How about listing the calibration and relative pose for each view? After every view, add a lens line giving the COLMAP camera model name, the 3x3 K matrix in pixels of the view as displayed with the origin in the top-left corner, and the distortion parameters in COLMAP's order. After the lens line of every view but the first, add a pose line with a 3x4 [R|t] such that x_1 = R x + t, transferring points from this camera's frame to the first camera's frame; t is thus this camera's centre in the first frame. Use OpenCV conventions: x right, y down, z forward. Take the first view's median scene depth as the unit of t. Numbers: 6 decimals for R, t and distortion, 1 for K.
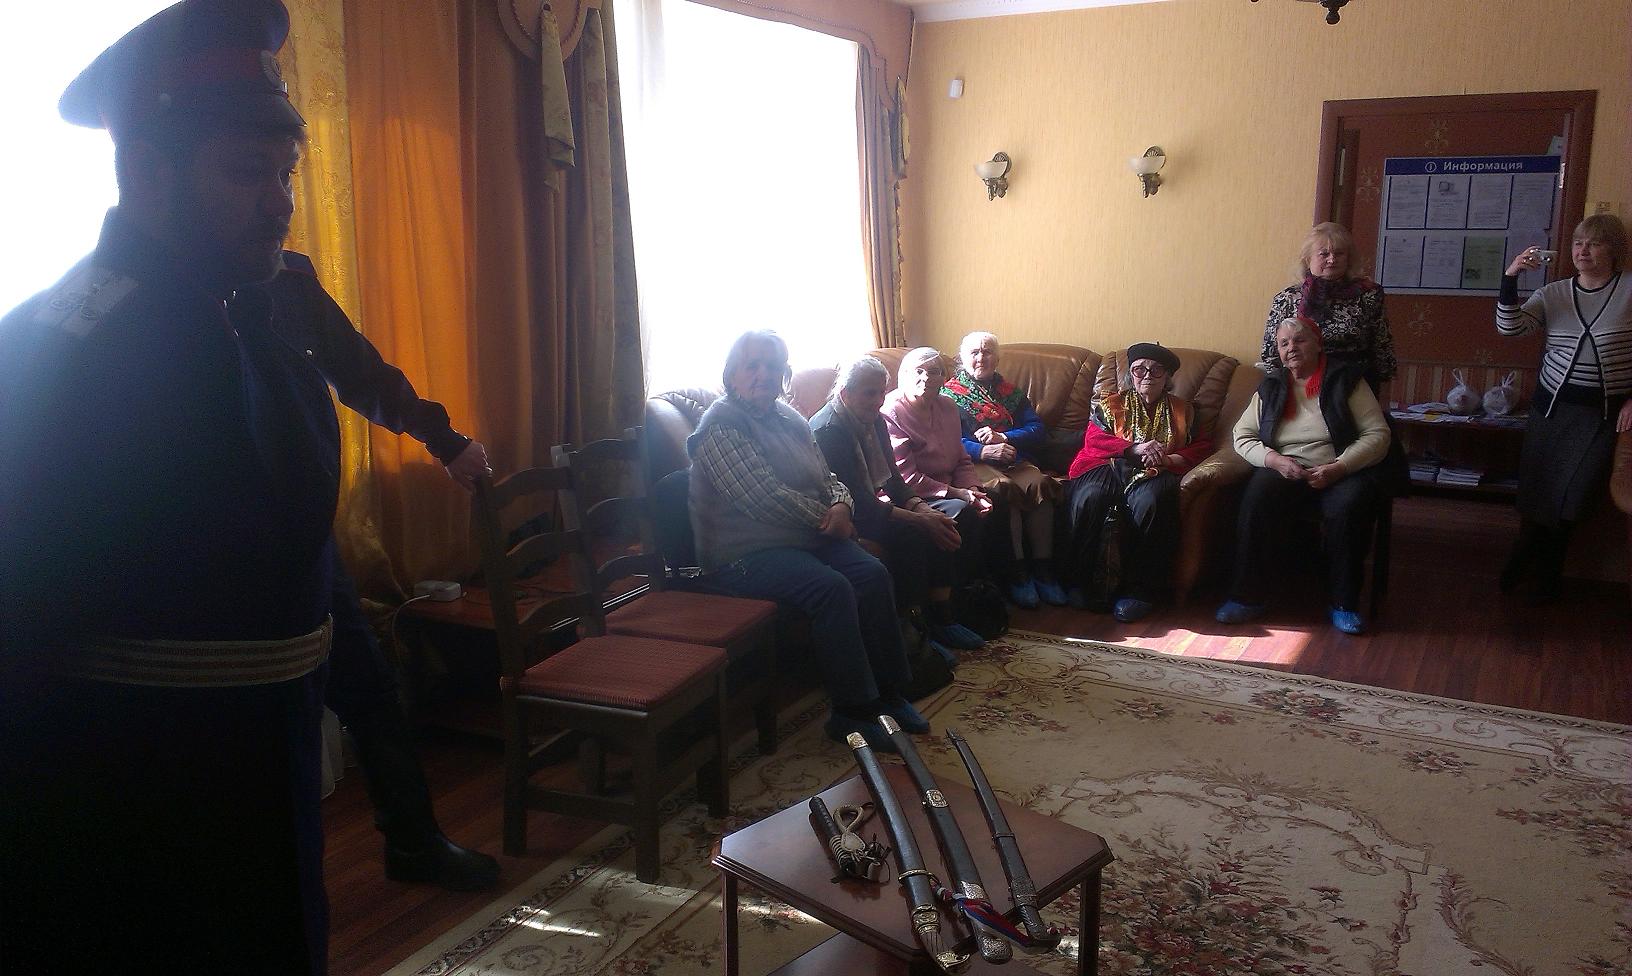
lens RADIAL K [[1296.3, 0, 821.0], [0, 1296.3, 496.1], [0, 0, 1]] dist [0.121700, -0.222972]
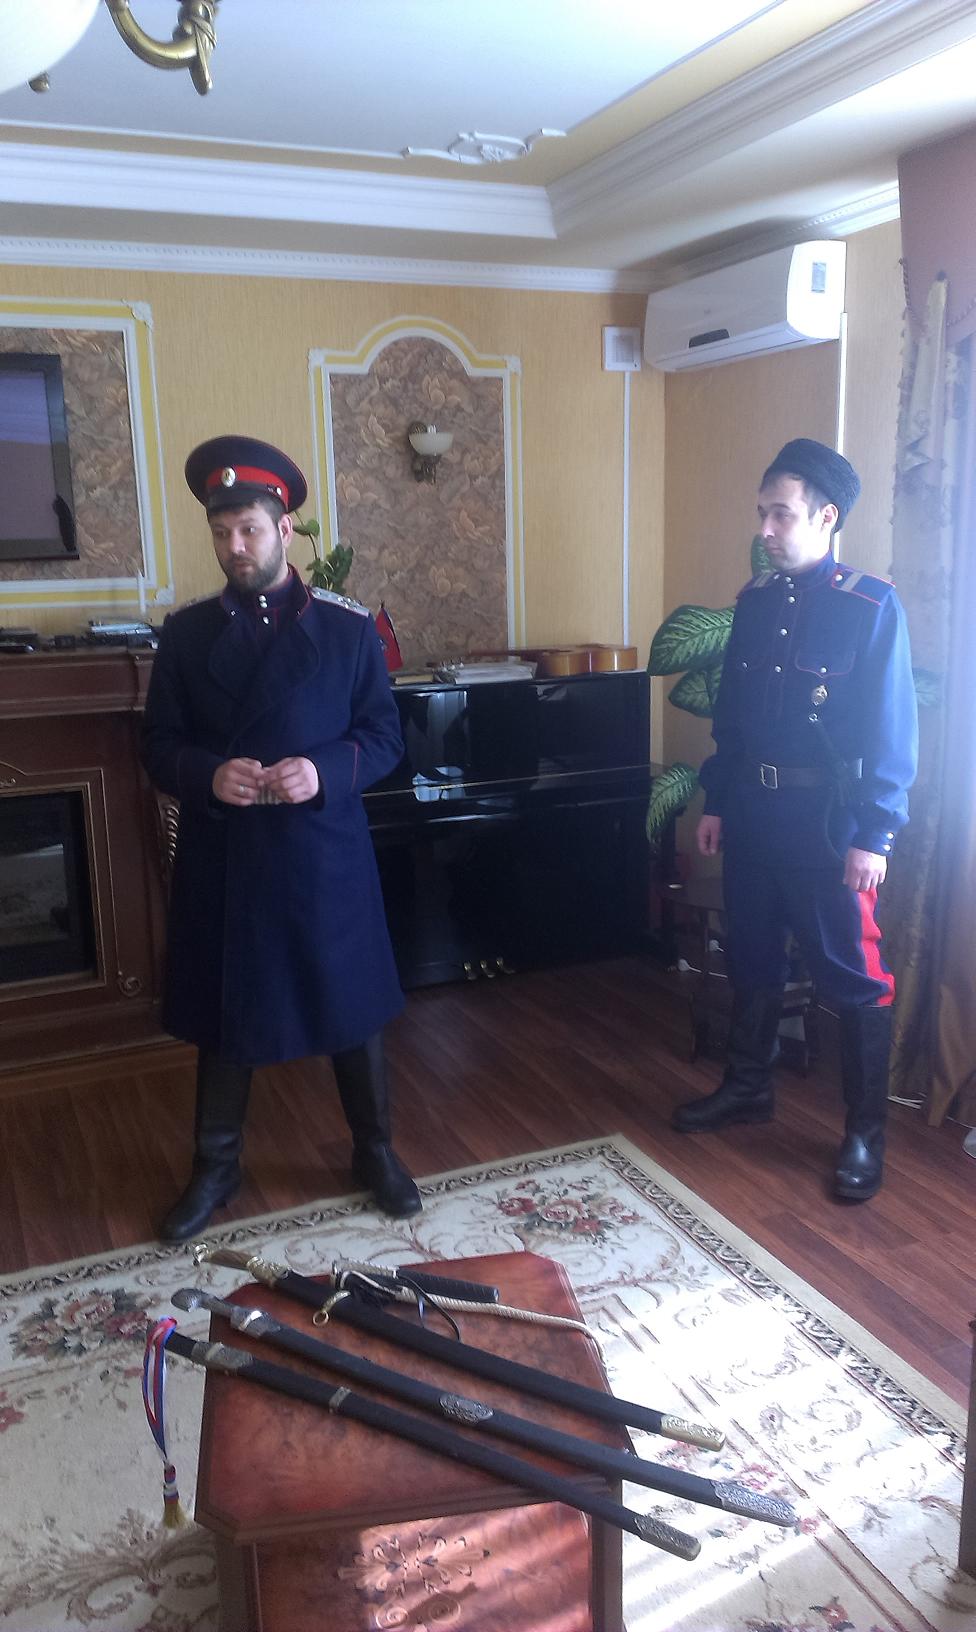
lens RADIAL K [[1311.7, 0, 492.5], [0, 1311.7, 823.9], [0, 0, 1]] dist [0.101974, -0.128581]
pose [[0.606666, -0.178048, 0.774761, 0.019511], [0.190358, 0.978778, 0.075876, -0.098872], [-0.771829, 0.101451, 0.627684, 0.417115]]
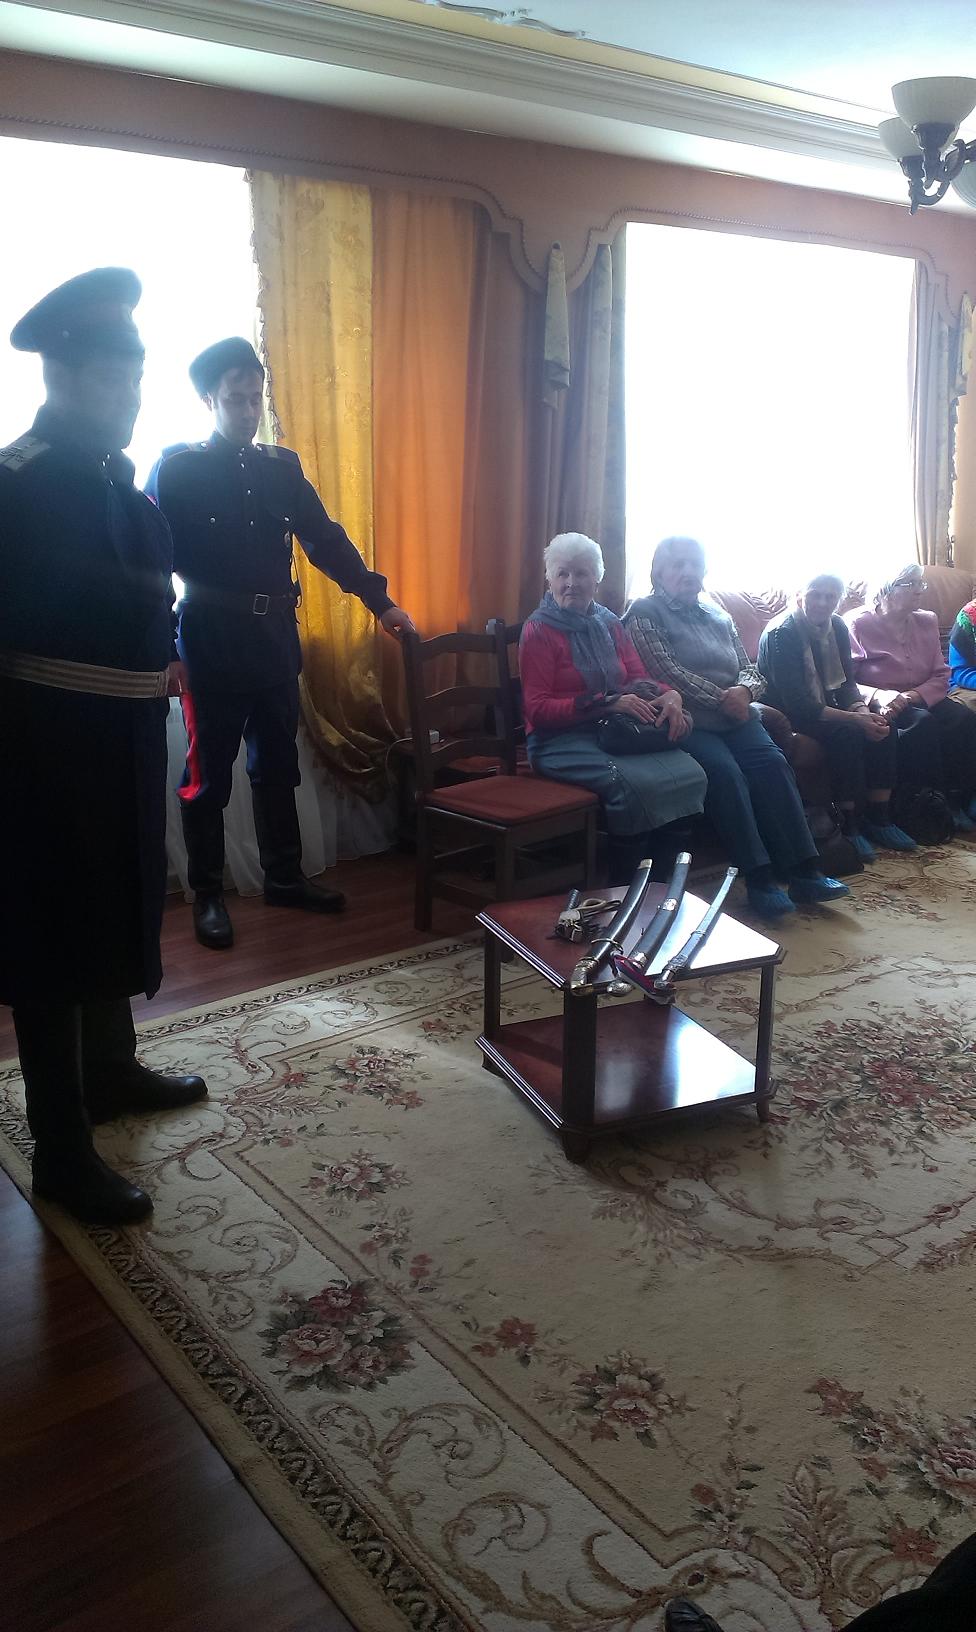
lens RADIAL K [[1296.3, 0, 478.3], [0, 1296.3, 822.0], [0, 0, 1]] dist [0.121700, -0.222972]
pose [[0.914900, 0.119179, -0.385686, 0.240496], [-0.092380, 0.991884, 0.087360, 0.039590], [0.392967, -0.044296, 0.918485, -0.123519]]
